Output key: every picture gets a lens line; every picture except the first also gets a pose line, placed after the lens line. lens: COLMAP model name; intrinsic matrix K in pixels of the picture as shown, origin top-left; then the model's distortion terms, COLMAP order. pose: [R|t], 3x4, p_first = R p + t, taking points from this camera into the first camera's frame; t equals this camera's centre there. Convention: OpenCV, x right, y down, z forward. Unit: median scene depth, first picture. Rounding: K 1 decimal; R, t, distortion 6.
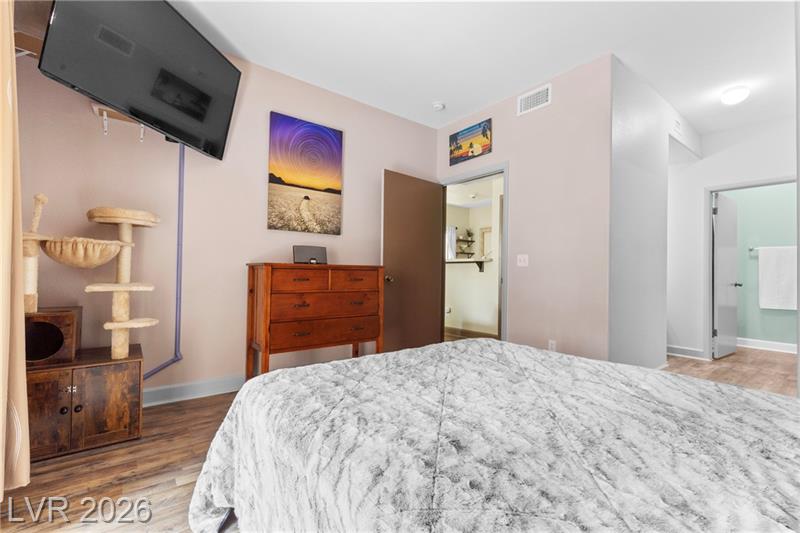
lens RADIAL K [[363.3, 0, 395.0], [0, 363.3, 269.3], [0, 0, 1]] dist [0.002826, 0.000786]
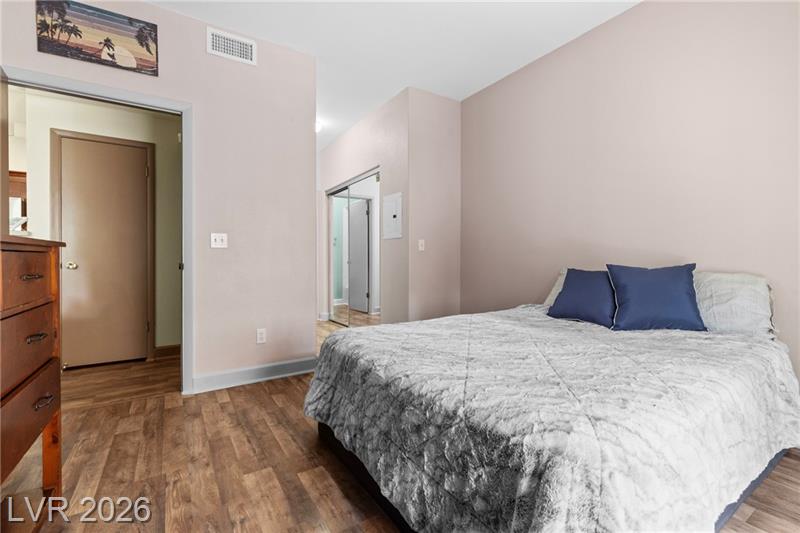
lens RADIAL K [[363.3, 0, 400.8], [0, 363.3, 264.4], [0, 0, 1]] dist [0.002826, 0.000786]
pose [[0.070507, -0.028142, 0.997114, -0.264712], [-0.010233, 0.999529, 0.028934, 0.001137], [-0.997459, -0.012243, 0.070186, 0.340002]]
